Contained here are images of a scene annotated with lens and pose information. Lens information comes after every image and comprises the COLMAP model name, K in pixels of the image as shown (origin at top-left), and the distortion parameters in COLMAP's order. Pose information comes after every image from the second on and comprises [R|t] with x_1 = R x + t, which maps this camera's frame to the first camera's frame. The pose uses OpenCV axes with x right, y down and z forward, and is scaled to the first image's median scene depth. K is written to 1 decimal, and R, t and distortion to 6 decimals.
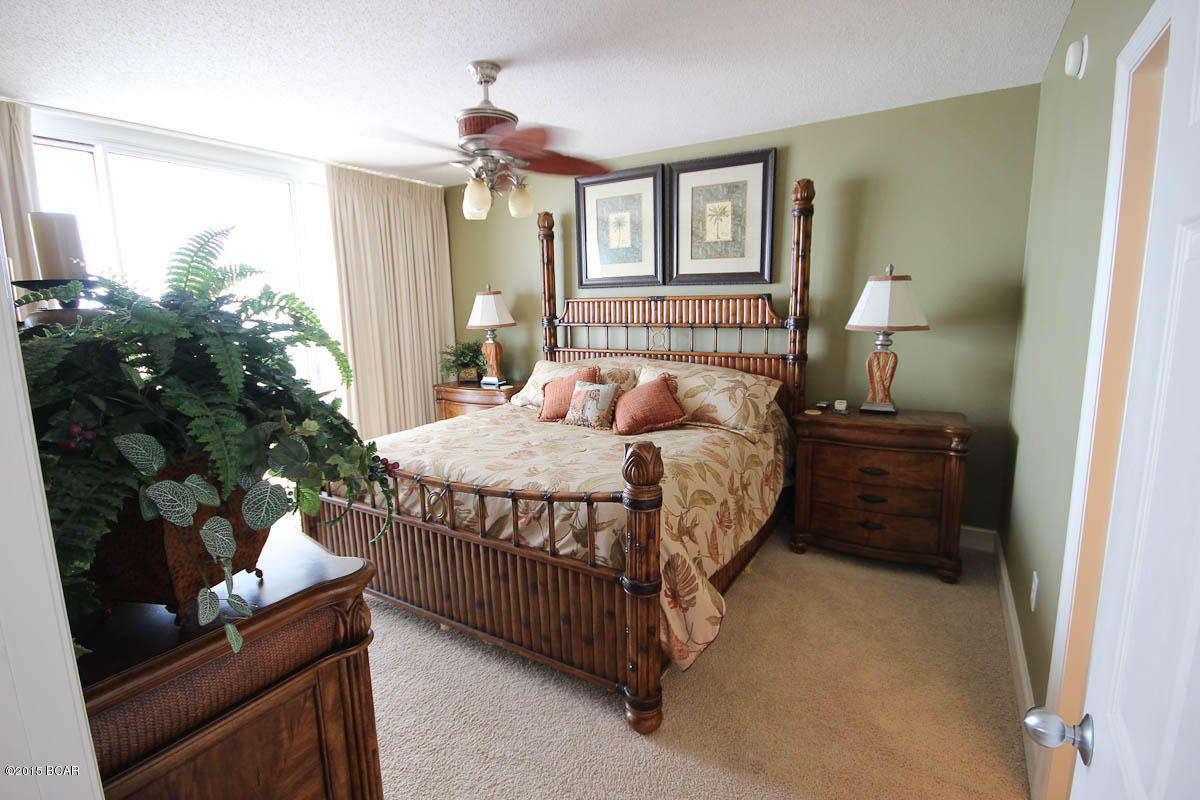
lens RADIAL K [[557.1, 0, 600.0], [0, 557.1, 400.0], [0, 0, 1]] dist [-0.002951, -0.000777]
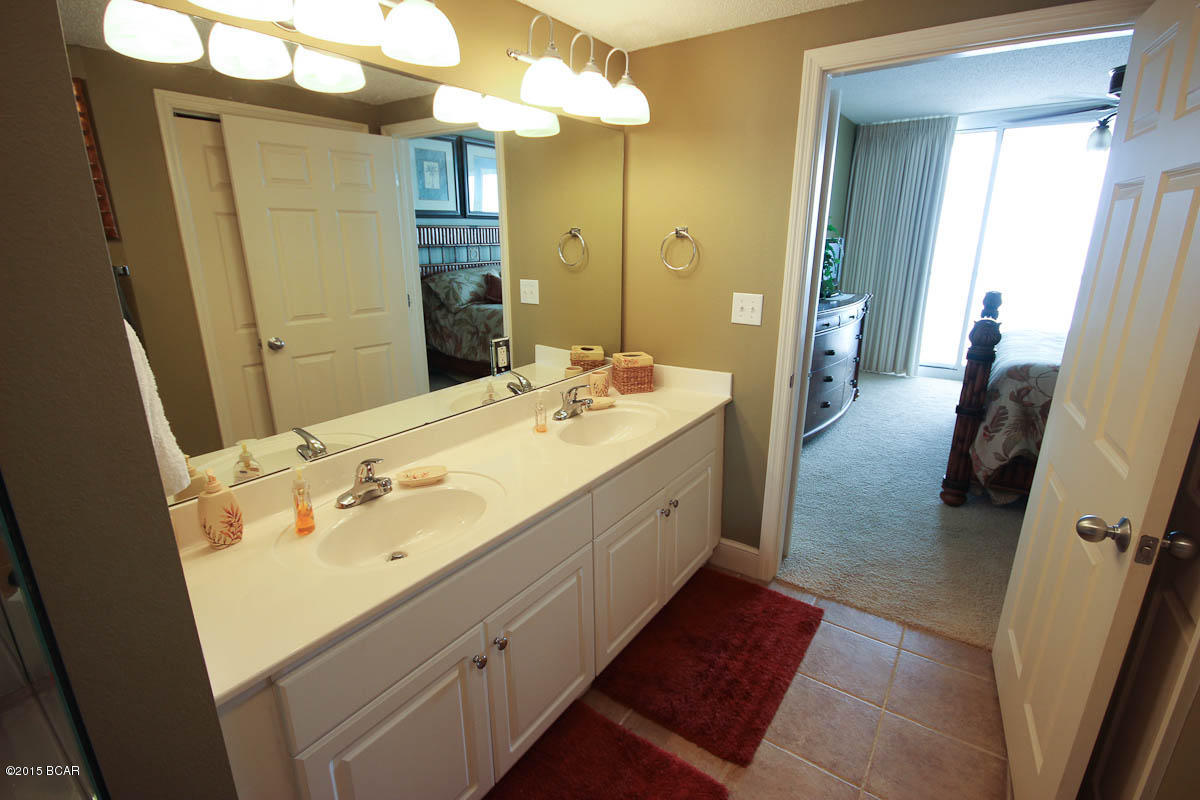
lens RADIAL K [[557.1, 0, 600.0], [0, 557.1, 400.0], [0, 0, 1]] dist [-0.002951, -0.000777]
pose [[0.065490, -0.285611, 0.956105, -1.437305], [0.166175, 0.947904, 0.271779, -0.087118], [-0.983919, 0.141082, 0.109539, 0.536425]]
